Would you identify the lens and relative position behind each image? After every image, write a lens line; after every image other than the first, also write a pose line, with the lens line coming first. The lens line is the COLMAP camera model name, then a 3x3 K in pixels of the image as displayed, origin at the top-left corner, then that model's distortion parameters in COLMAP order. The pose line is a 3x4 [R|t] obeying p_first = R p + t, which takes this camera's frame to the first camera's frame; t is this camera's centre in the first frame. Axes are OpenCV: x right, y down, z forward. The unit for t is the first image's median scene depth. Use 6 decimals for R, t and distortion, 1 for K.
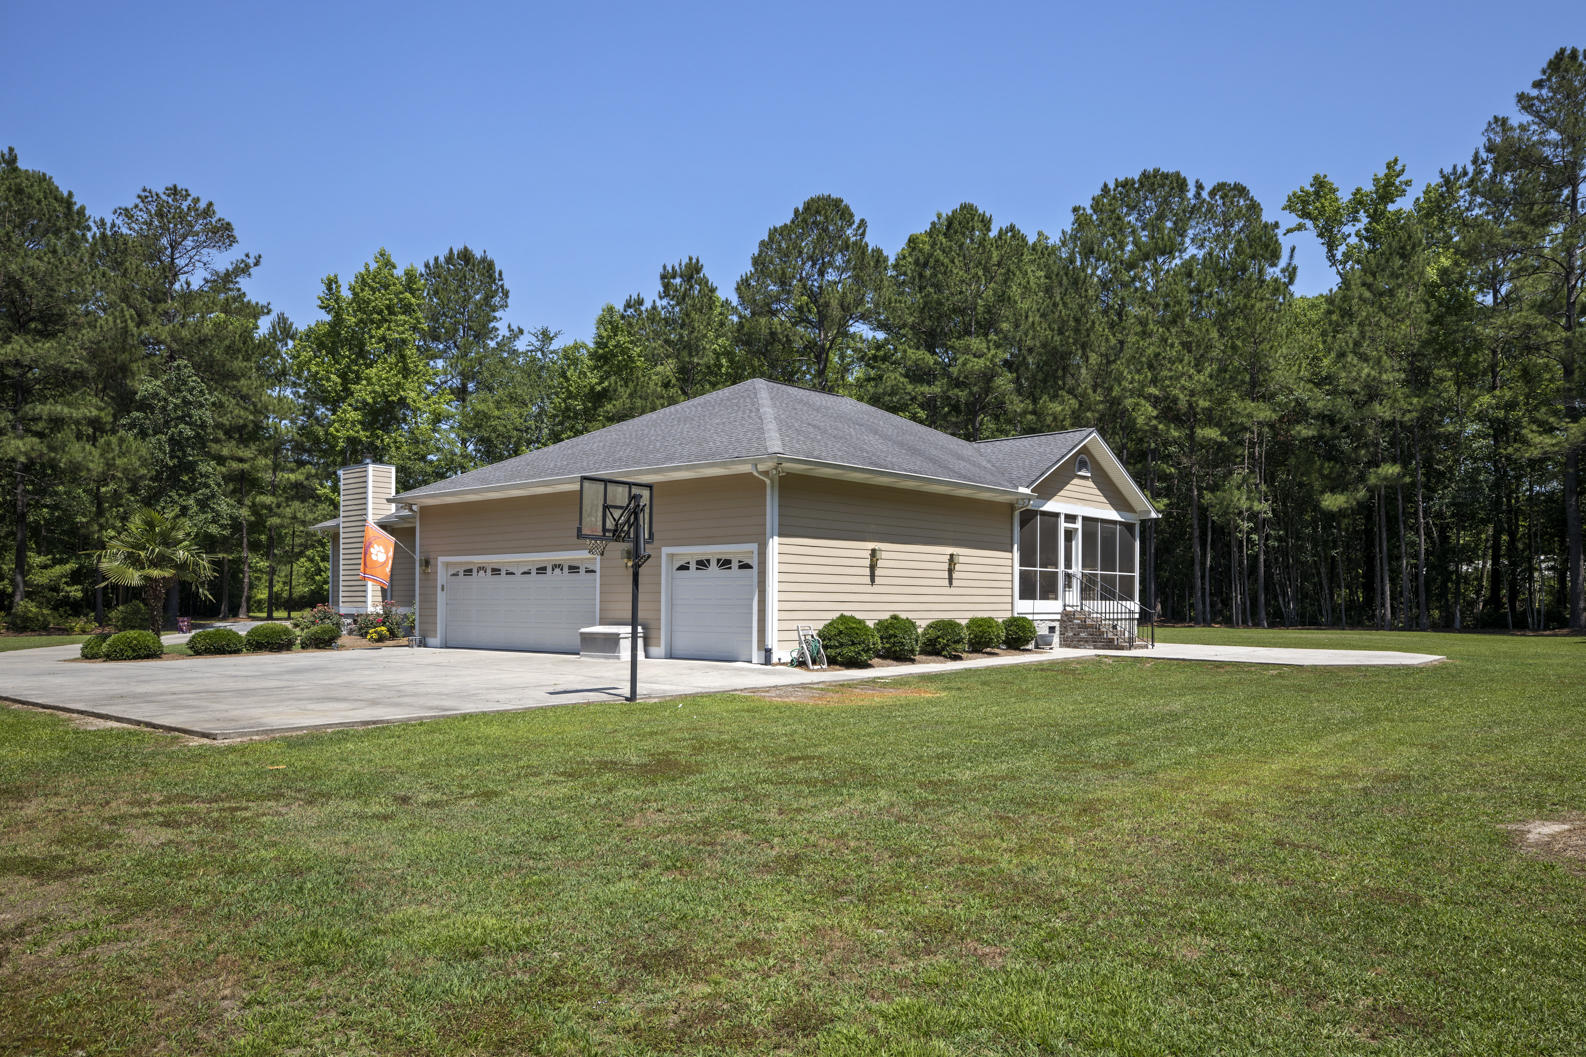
lens RADIAL K [[1166.6, 0, 795.4], [0, 1166.6, 582.3], [0, 0, 1]] dist [0.009774, 0.001100]
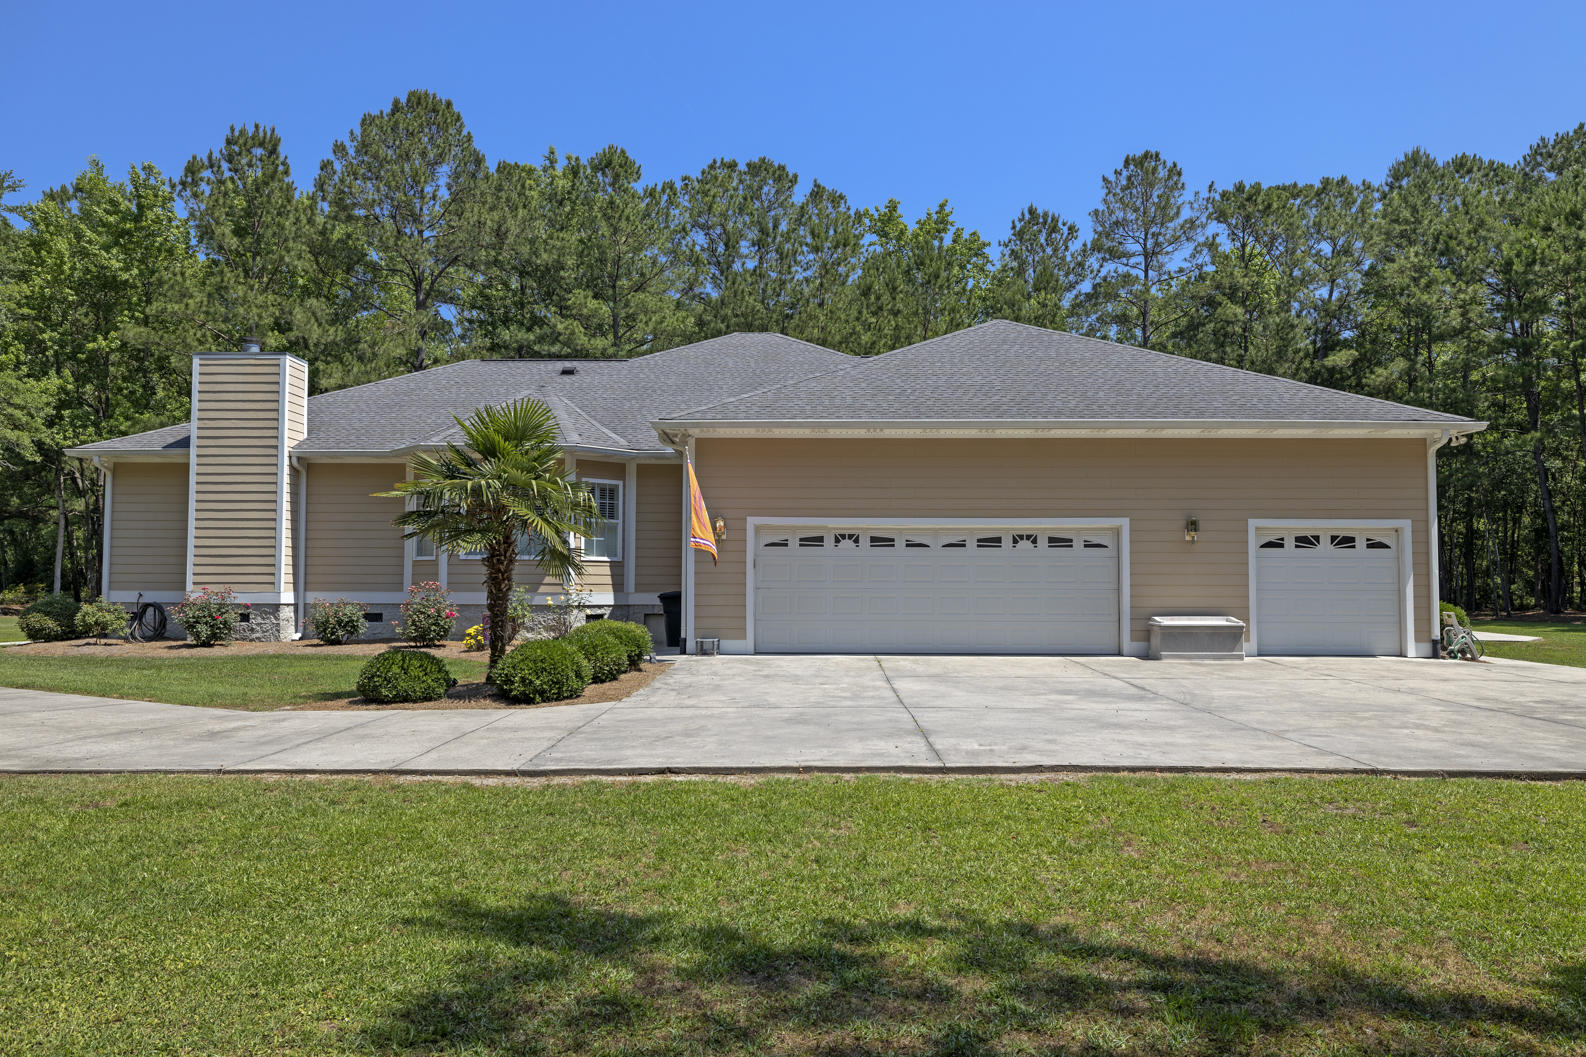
lens RADIAL K [[1166.6, 0, 795.4], [0, 1166.6, 582.3], [0, 0, 1]] dist [0.009774, 0.001100]
pose [[0.756907, 0.006966, 0.653486, -0.883792], [-0.013740, 0.999892, 0.005256, 0.014139], [-0.653378, -0.012957, 0.756921, 0.593130]]
